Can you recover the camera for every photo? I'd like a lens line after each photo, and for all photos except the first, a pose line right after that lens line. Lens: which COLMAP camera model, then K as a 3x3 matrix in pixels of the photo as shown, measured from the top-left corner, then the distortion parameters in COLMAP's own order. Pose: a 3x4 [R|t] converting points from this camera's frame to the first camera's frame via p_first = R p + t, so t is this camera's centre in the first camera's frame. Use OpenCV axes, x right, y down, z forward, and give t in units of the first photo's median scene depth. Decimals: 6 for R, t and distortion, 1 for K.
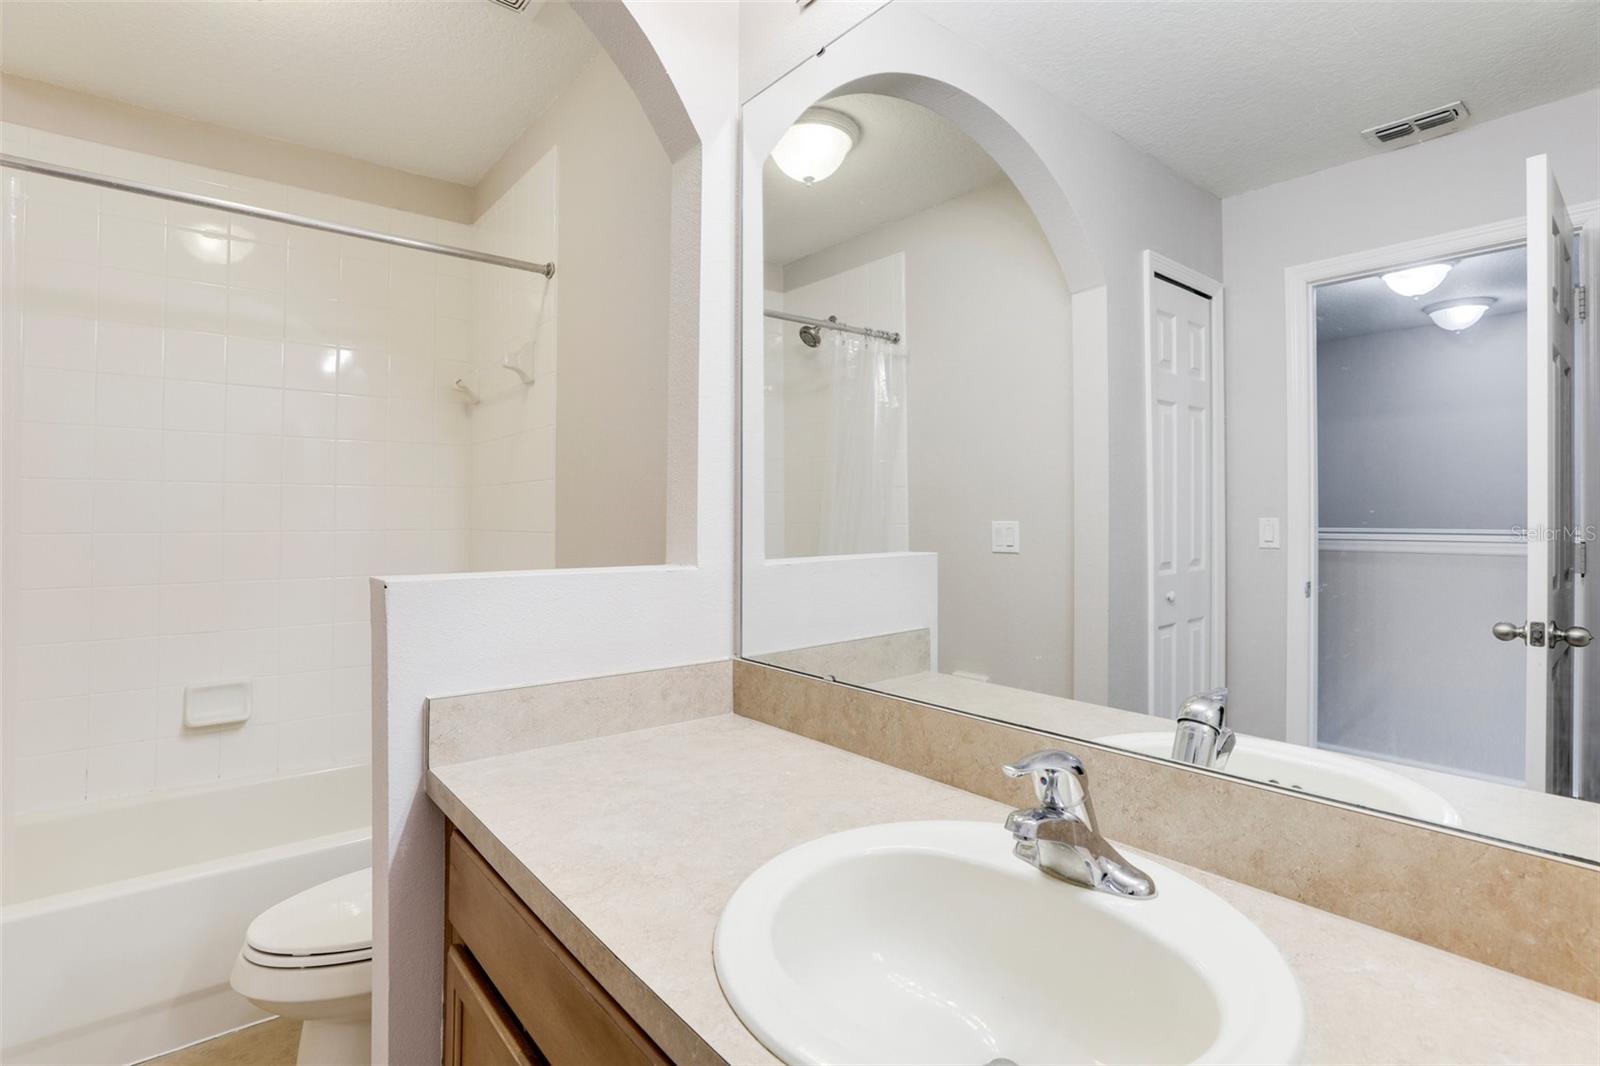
lens RADIAL K [[766.7, 0, 804.5], [0, 766.7, 512.1], [0, 0, 1]] dist [-0.030315, 0.001113]
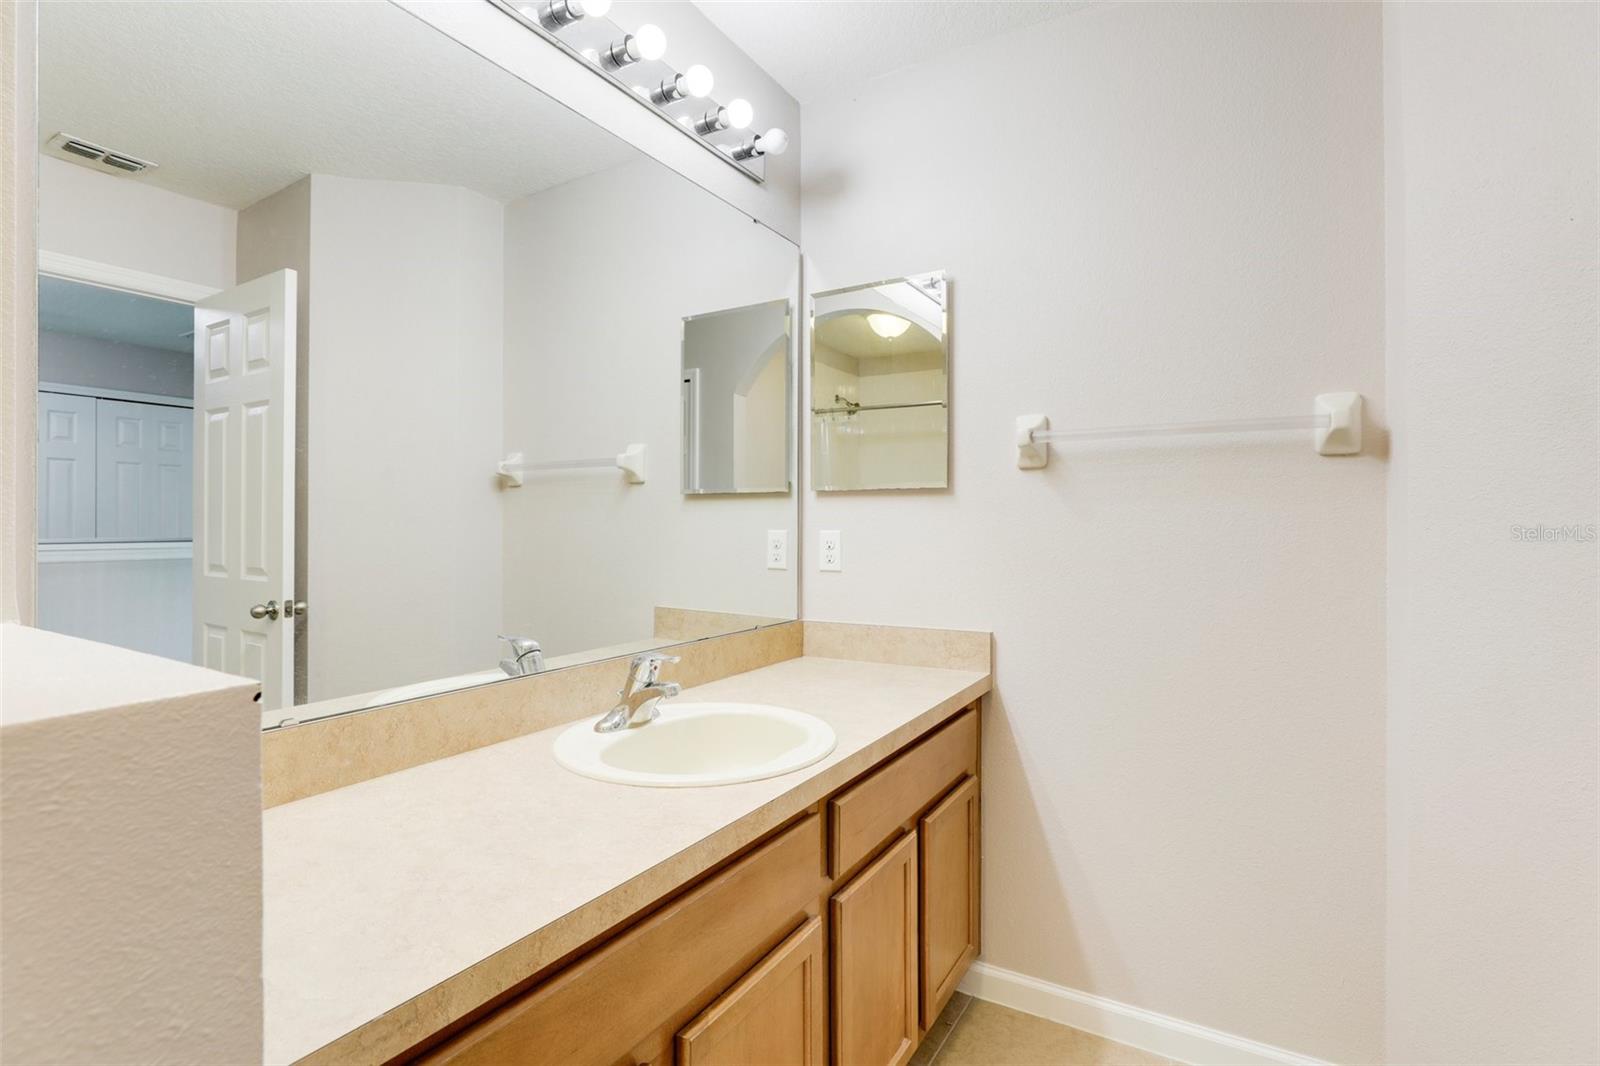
lens RADIAL K [[741.4, 0, 807.7], [0, 741.4, 519.1], [0, 0, 1]] dist [-0.026558, 0.001078]
pose [[-0.330505, 0.008398, 0.943767, -0.775411], [-0.003982, 0.999939, -0.010293, 0.005315], [-0.943796, -0.007160, -0.330451, 0.643915]]
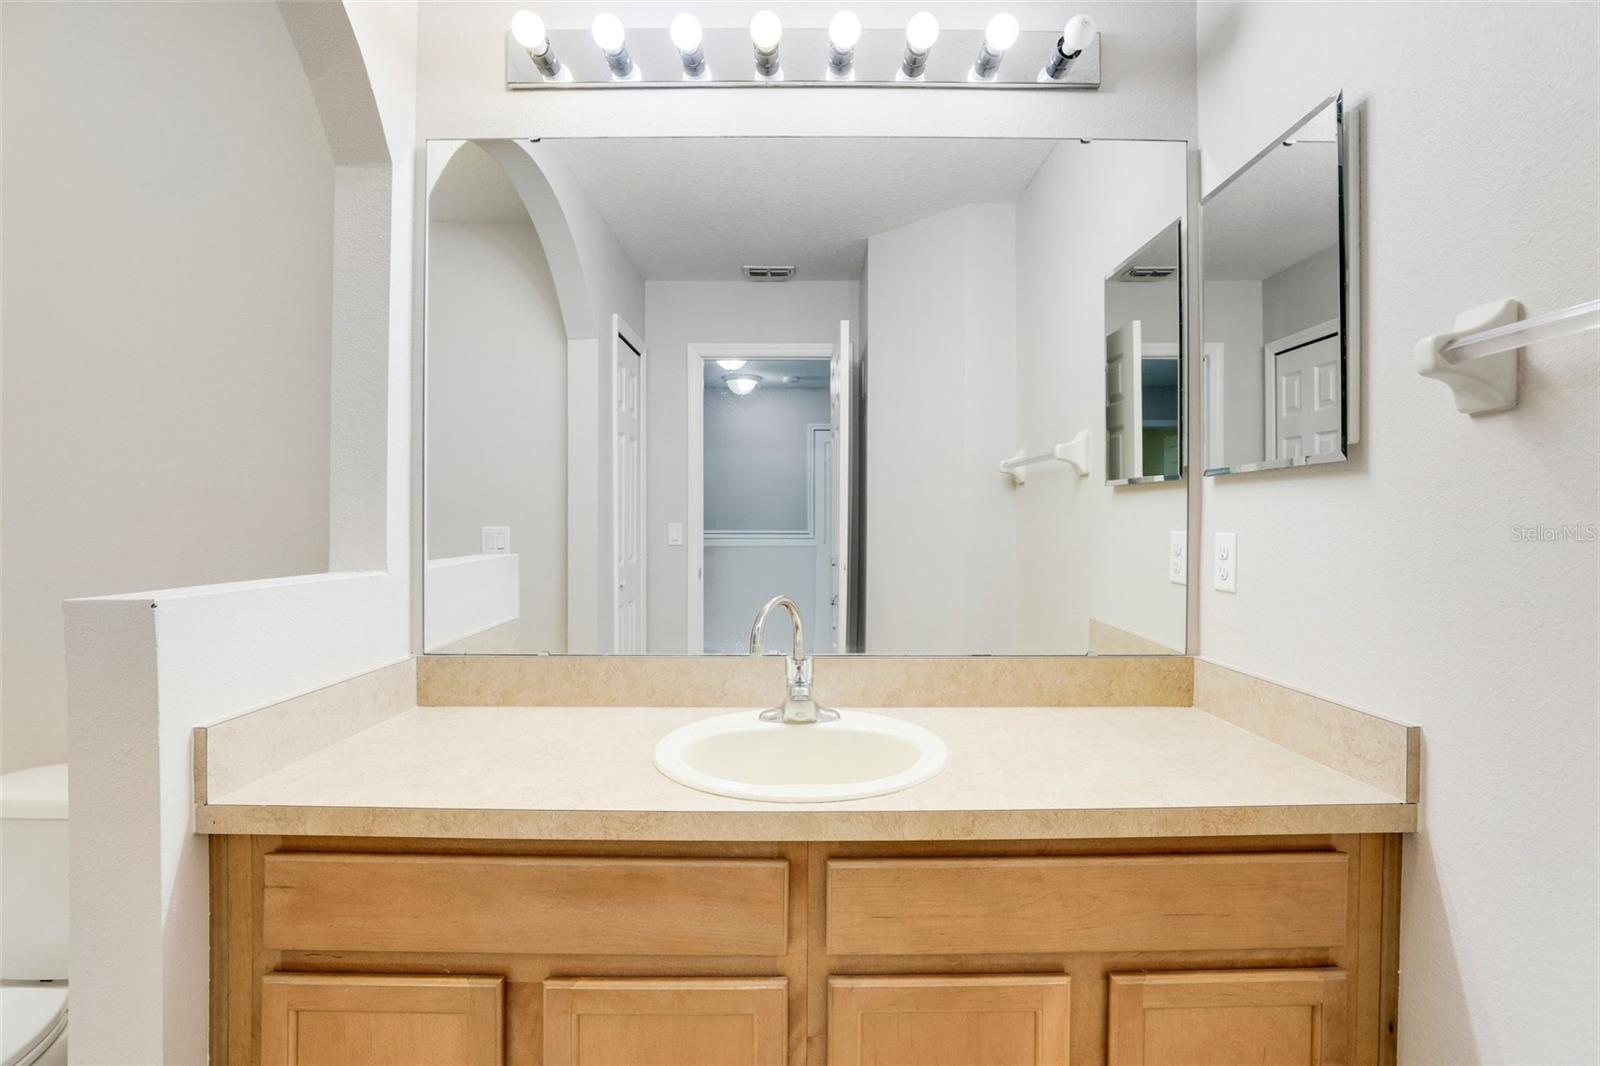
lens RADIAL K [[741.4, 0, 807.7], [0, 741.4, 519.1], [0, 0, 1]] dist [-0.026558, 0.001078]
pose [[0.631764, 0.003436, 0.775153, -0.545284], [-0.005374, 0.999986, -0.000053, -0.002840], [-0.775142, -0.004132, 0.631773, -0.073662]]
